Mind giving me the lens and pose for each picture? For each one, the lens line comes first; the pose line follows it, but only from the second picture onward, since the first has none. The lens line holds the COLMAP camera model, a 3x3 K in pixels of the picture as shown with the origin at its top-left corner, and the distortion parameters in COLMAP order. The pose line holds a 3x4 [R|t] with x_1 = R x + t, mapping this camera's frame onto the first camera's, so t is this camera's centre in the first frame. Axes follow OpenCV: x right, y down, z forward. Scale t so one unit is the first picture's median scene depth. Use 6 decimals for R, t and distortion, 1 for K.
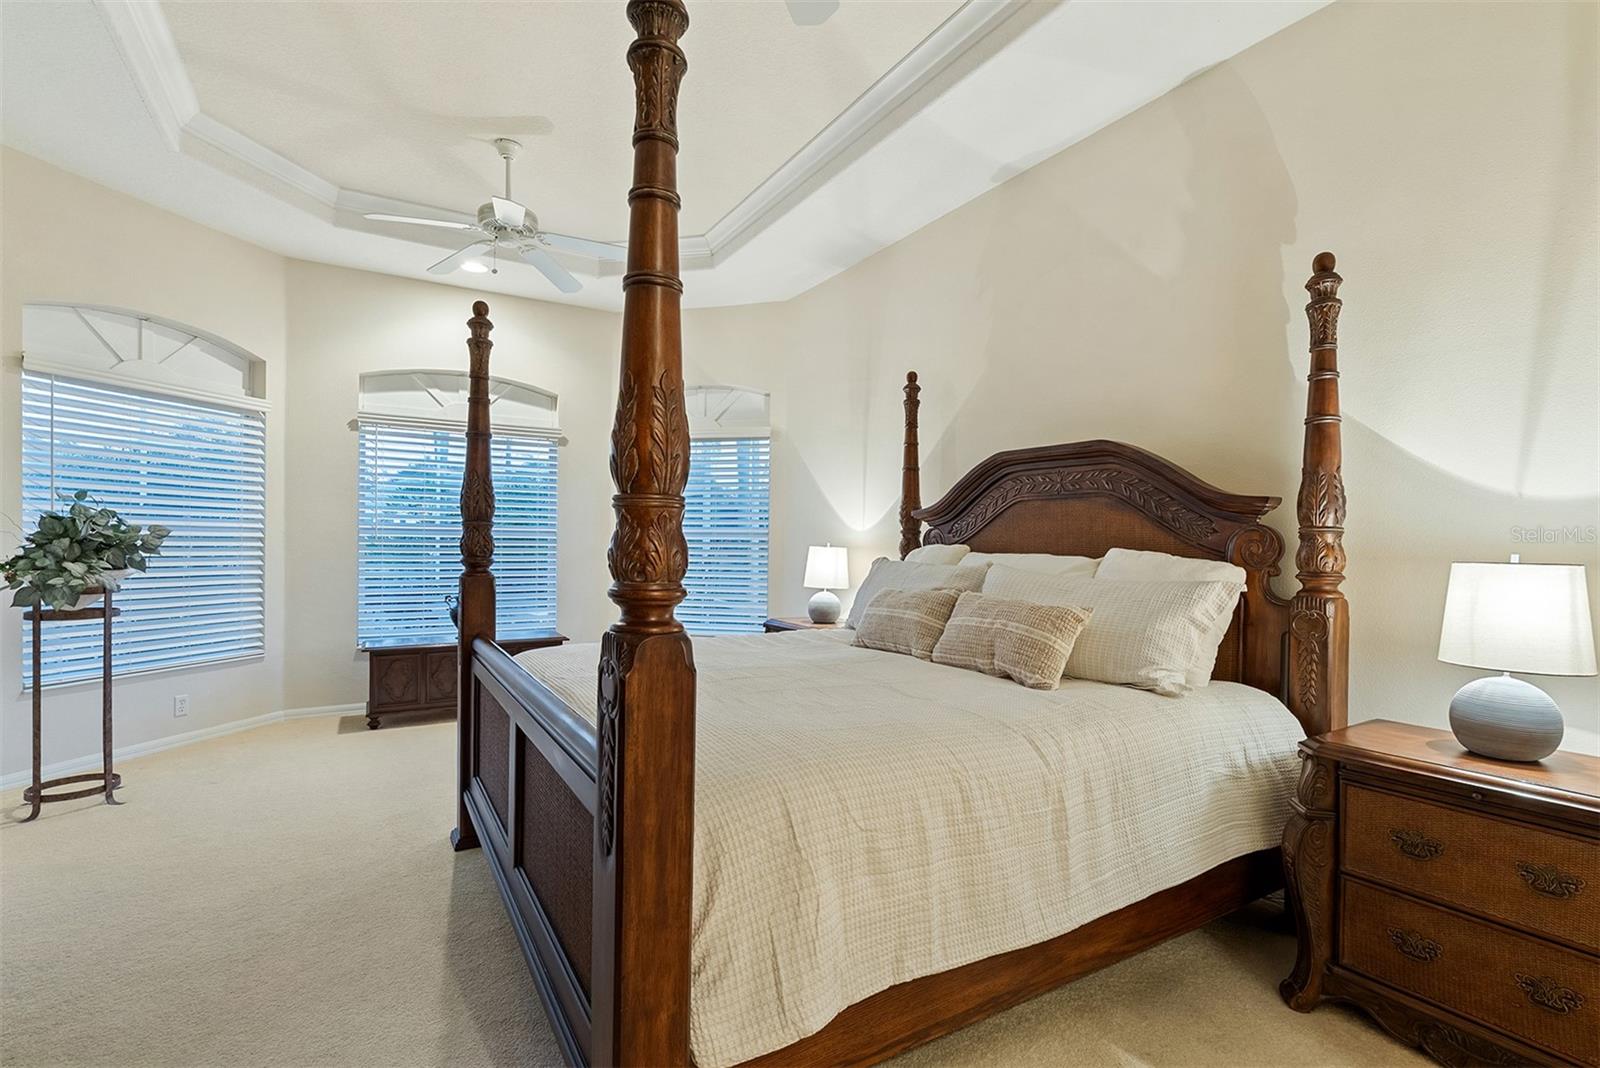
lens RADIAL K [[744.9, 0, 800.0], [0, 744.9, 534.0], [0, 0, 1]] dist [-0.000242, 0.000222]
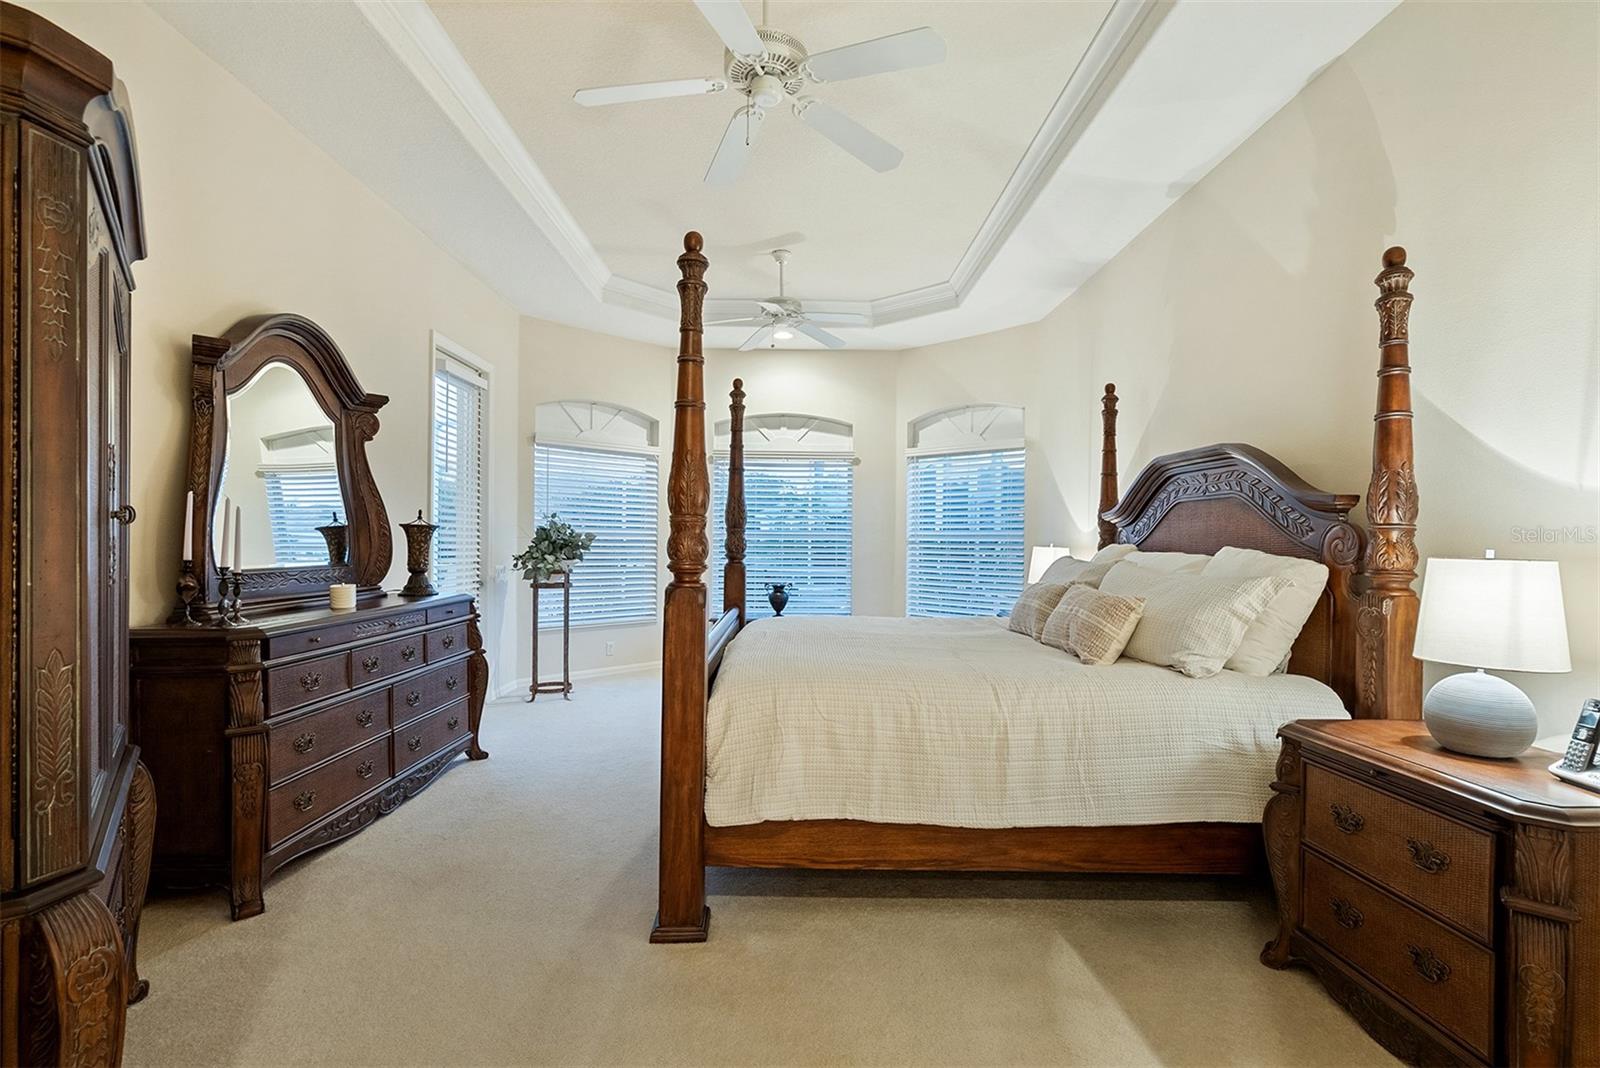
lens RADIAL K [[745.9, 0, 792.8], [0, 745.9, 520.4], [0, 0, 1]] dist [0.000689, 0.000638]
pose [[0.858452, -0.017510, -0.512595, 0.421850], [0.005374, 0.999669, -0.025148, 0.004952], [0.512866, 0.018834, 0.858262, -0.207289]]
